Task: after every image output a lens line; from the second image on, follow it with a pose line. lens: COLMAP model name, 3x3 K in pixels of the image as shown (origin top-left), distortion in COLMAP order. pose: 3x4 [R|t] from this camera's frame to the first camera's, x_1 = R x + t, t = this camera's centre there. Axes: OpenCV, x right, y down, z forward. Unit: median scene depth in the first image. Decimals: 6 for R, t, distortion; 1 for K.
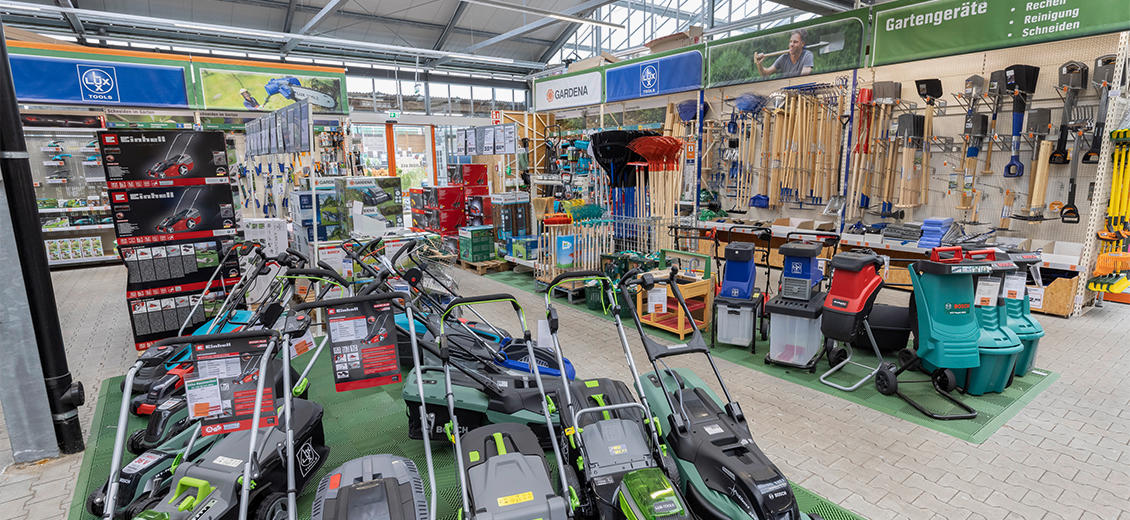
lens RADIAL K [[548.9, 0, 566.2], [0, 548.9, 264.3], [0, 0, 1]] dist [0.001505, 0.000744]
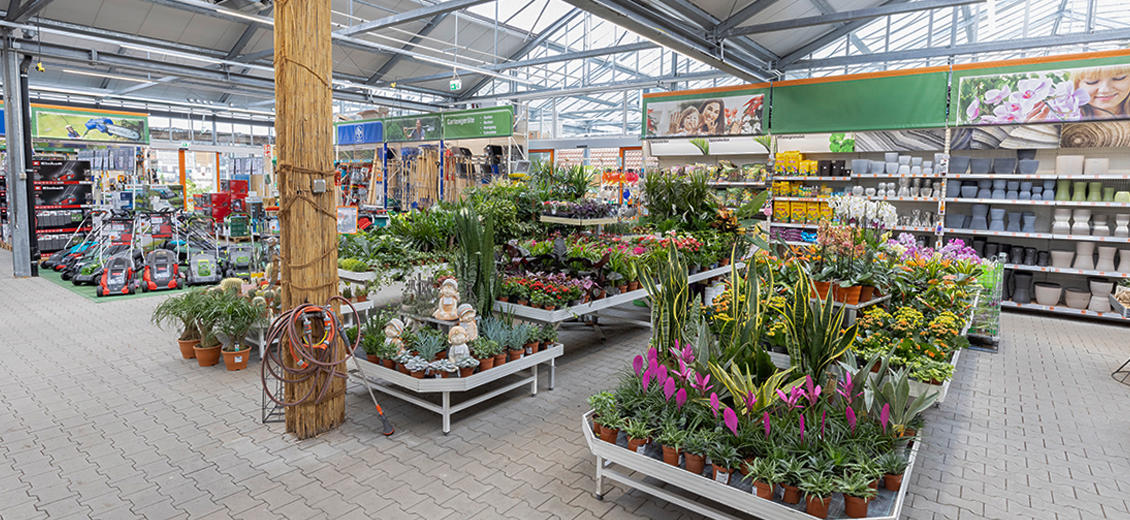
lens RADIAL K [[548.9, 0, 554.0], [0, 548.9, 226.2], [0, 0, 1]] dist [0.001505, 0.000744]
pose [[0.960915, 0.008602, 0.276712, 0.279860], [0.021895, 0.994025, -0.106934, 0.147901], [-0.275978, 0.108813, 0.954985, -0.794891]]
